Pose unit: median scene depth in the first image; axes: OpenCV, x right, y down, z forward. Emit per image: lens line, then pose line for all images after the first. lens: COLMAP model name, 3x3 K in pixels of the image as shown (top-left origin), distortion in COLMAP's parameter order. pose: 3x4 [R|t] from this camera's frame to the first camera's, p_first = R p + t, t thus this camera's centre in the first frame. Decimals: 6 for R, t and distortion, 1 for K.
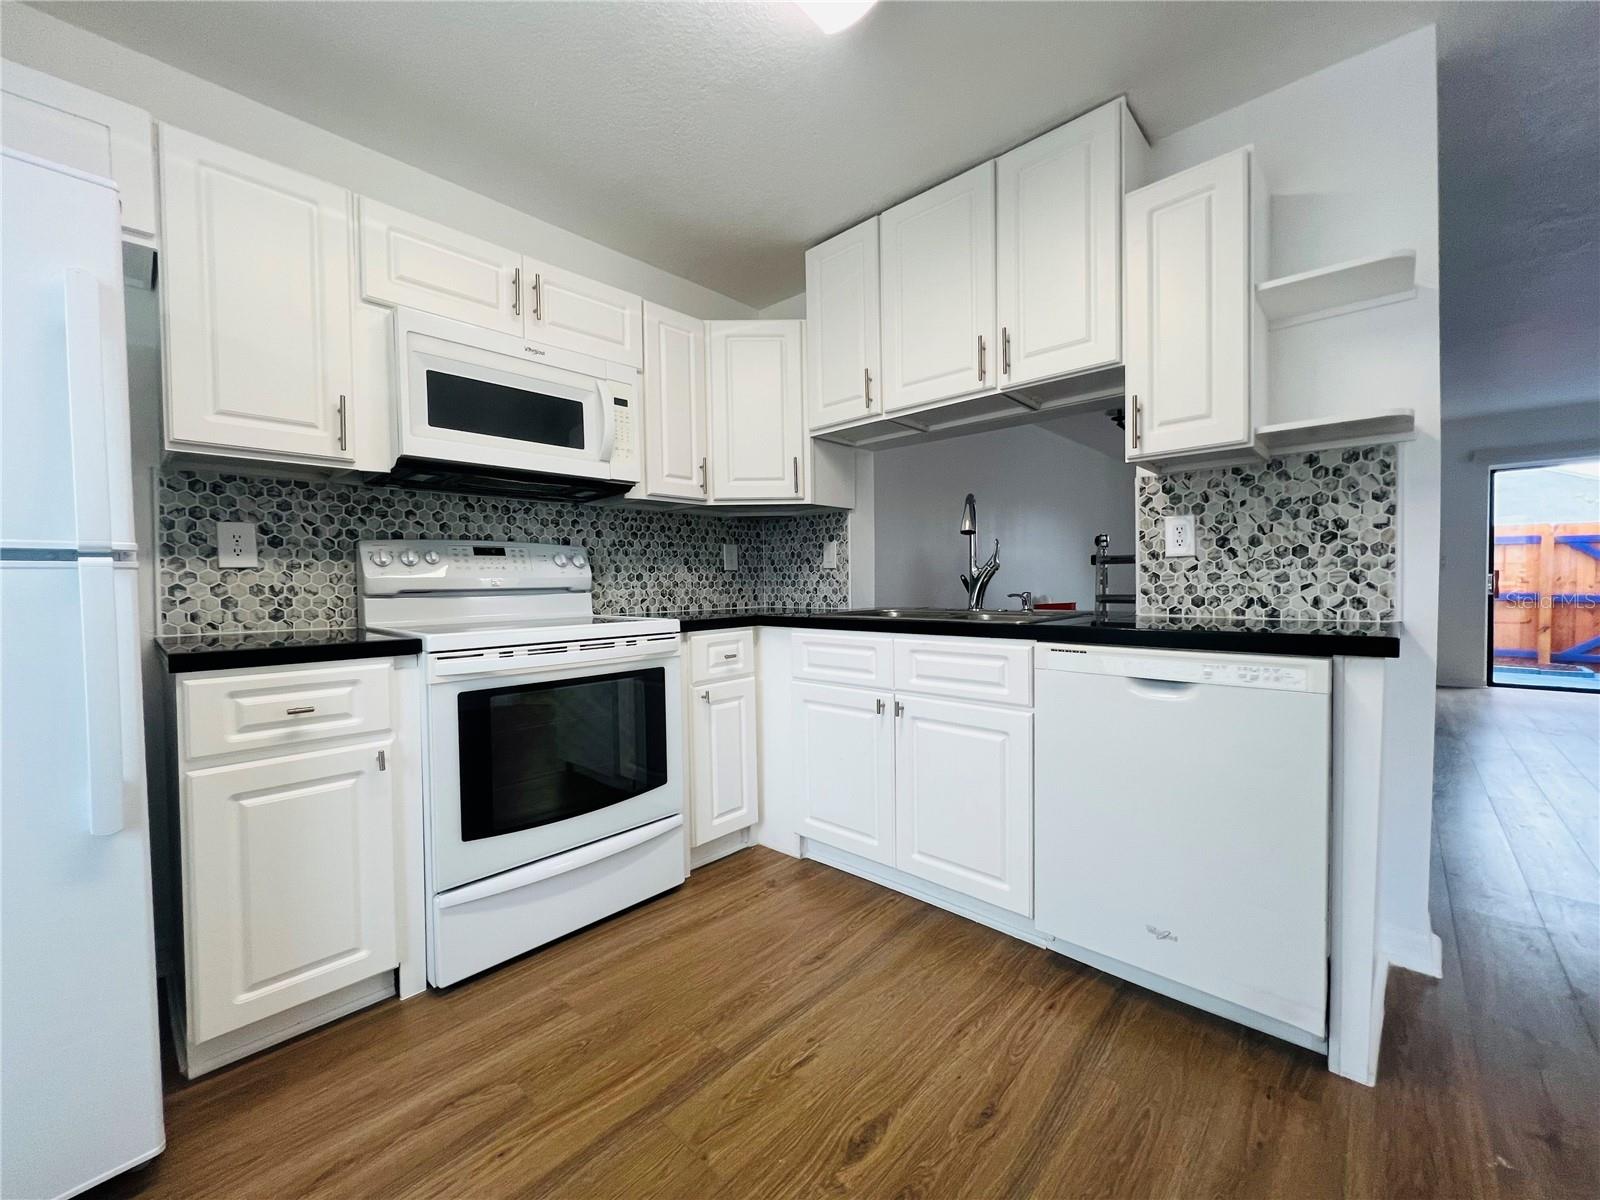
lens RADIAL K [[639.3, 0, 800.0], [0, 639.3, 600.0], [0, 0, 1]] dist [-0.001955, -0.000314]
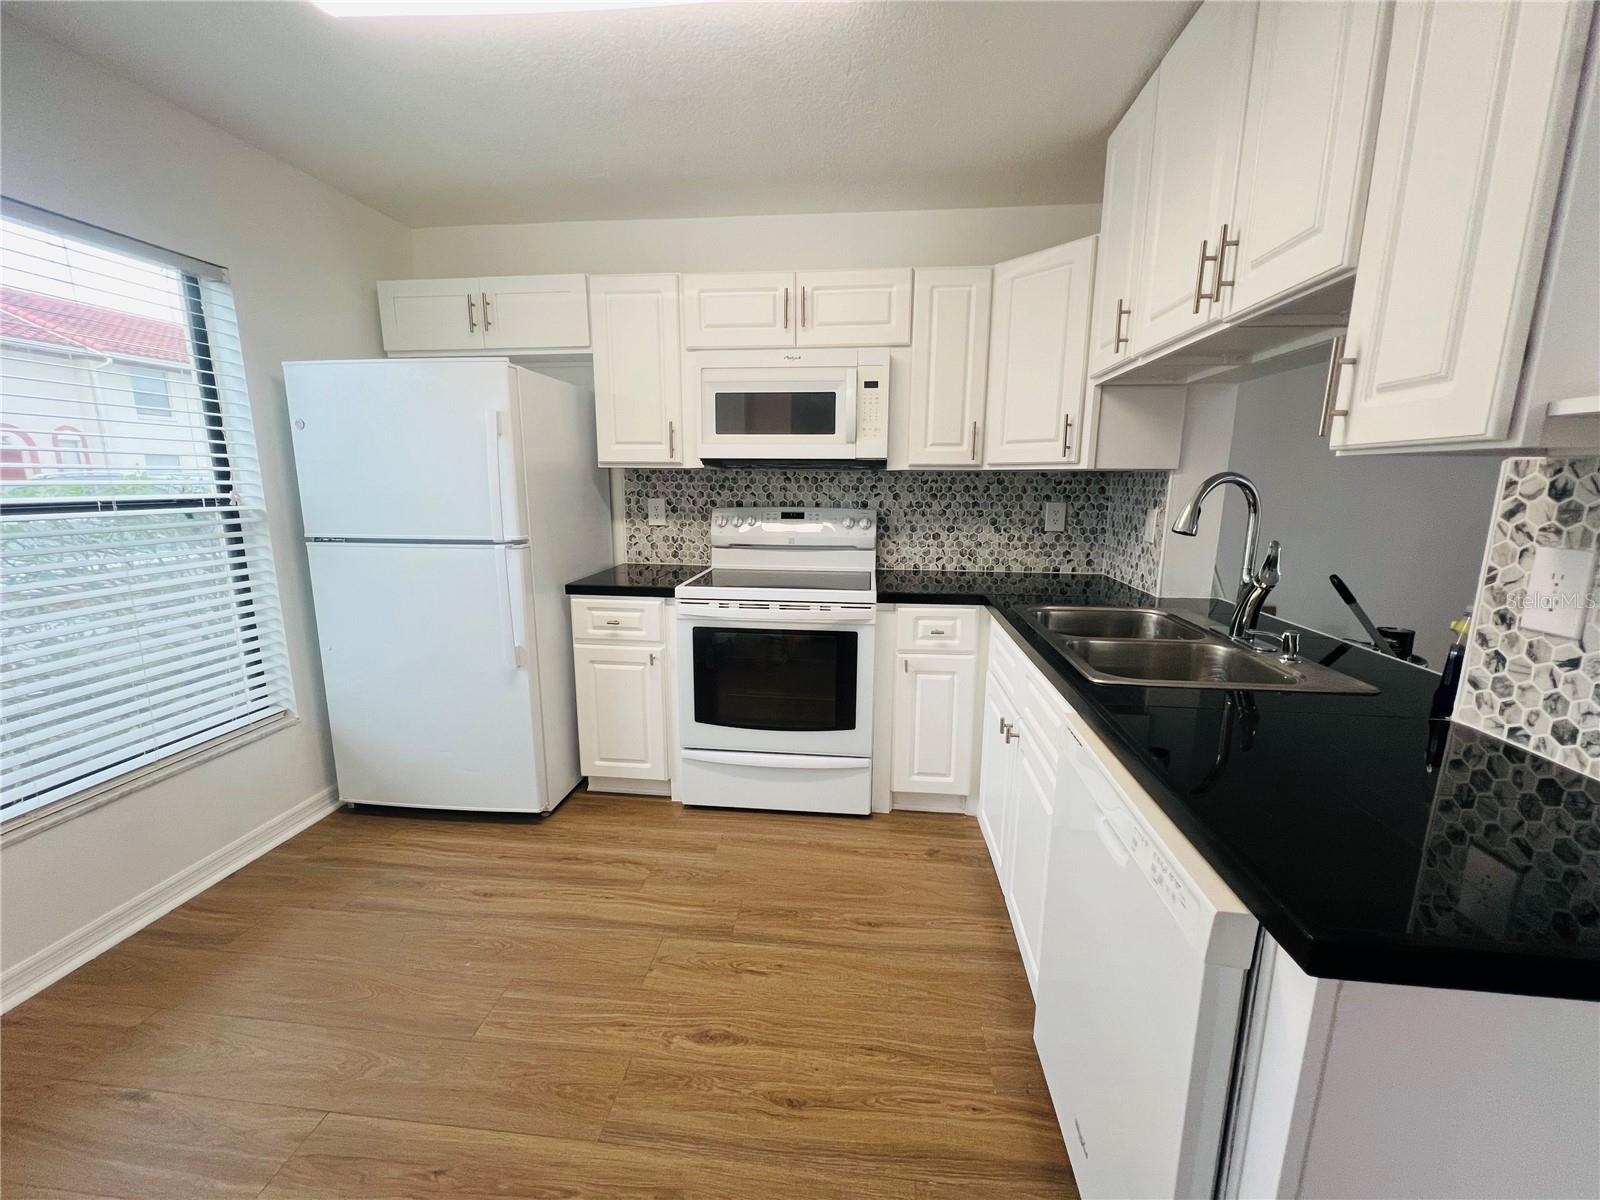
lens RADIAL K [[639.3, 0, 800.0], [0, 639.3, 600.0], [0, 0, 1]] dist [-0.001955, -0.000314]
pose [[0.597438, 0.167416, -0.784244, 0.611260], [-0.035983, 0.982576, 0.182343, -0.155866], [0.801107, -0.080719, 0.593053, 0.249543]]
